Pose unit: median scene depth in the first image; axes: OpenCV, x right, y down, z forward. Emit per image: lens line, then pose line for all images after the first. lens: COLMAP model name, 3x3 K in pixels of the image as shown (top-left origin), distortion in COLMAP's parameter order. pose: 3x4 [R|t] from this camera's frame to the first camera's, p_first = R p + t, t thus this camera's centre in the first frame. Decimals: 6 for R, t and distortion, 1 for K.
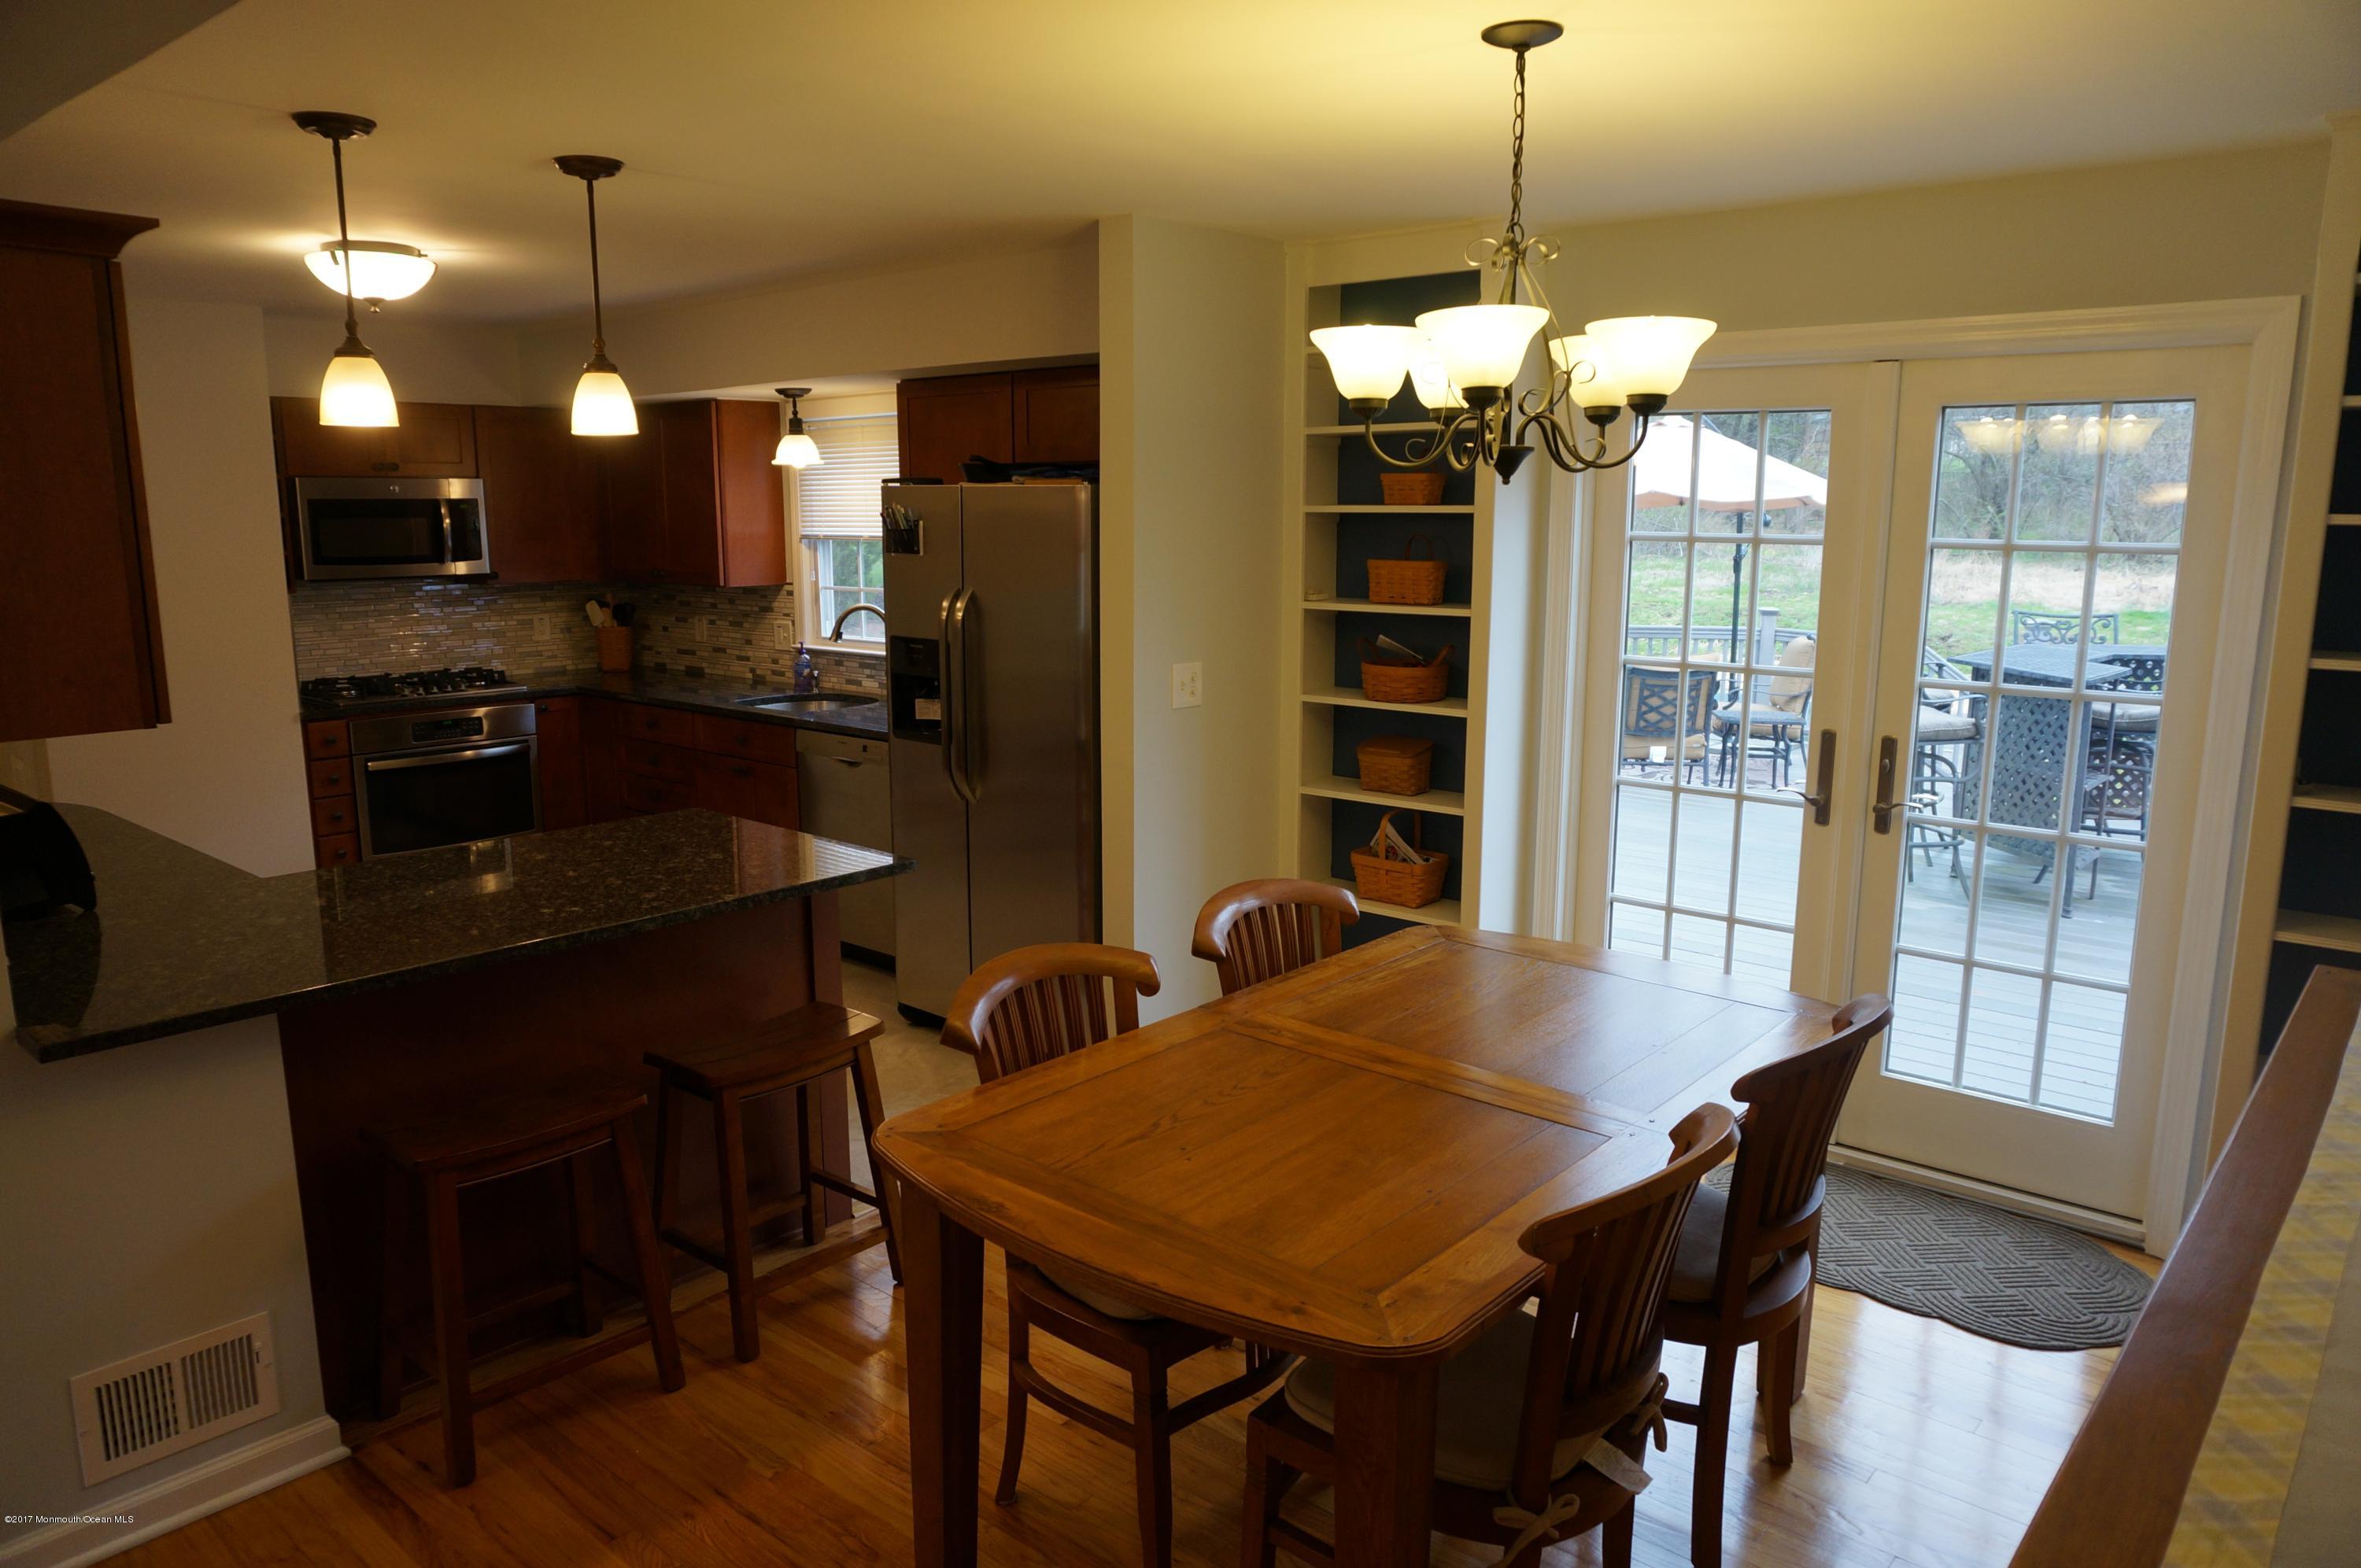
lens RADIAL K [[1556.1, 0, 1178.5], [0, 1556.1, 782.5], [0, 0, 1]] dist [-0.029668, -0.001207]
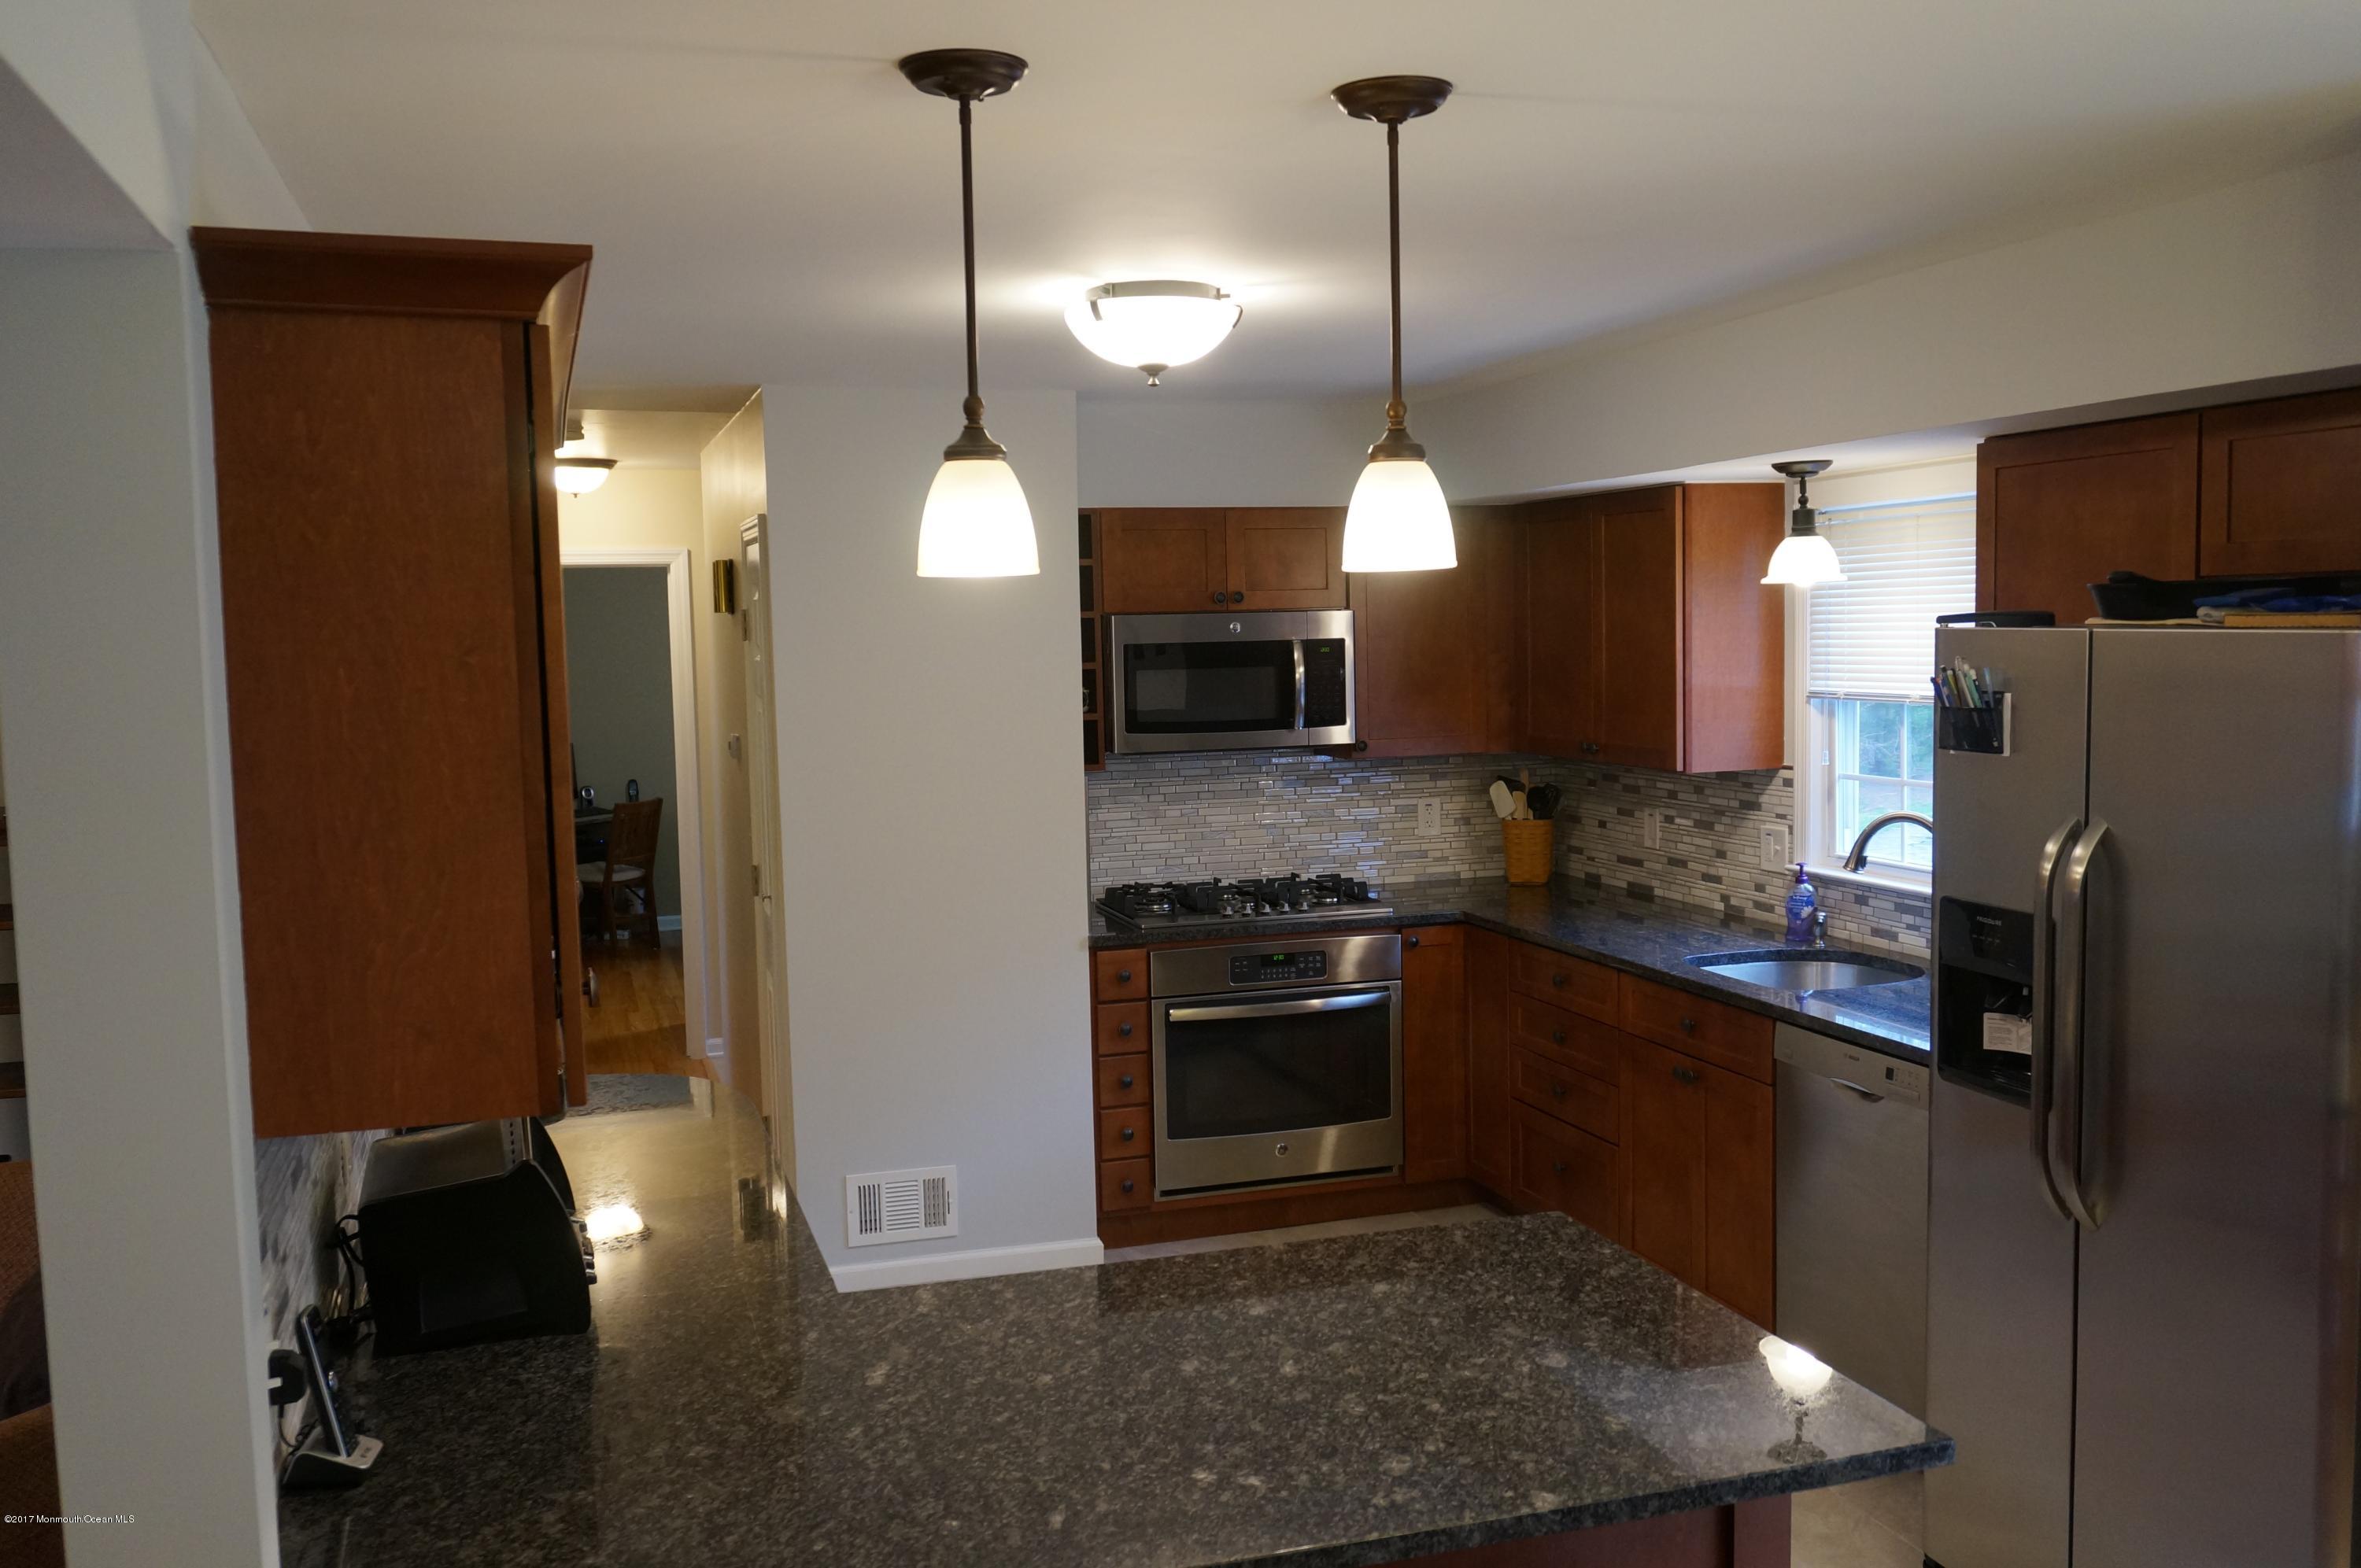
lens RADIAL K [[2000.1, 0, 1175.1], [0, 2000.1, 788.0], [0, 0, 1]] dist [-0.037150, 0.019314]
pose [[0.844361, 0.028112, -0.535036, -0.031589], [-0.073084, 0.995332, -0.063038, -0.056681], [0.530766, 0.092330, 0.842474, 0.212475]]
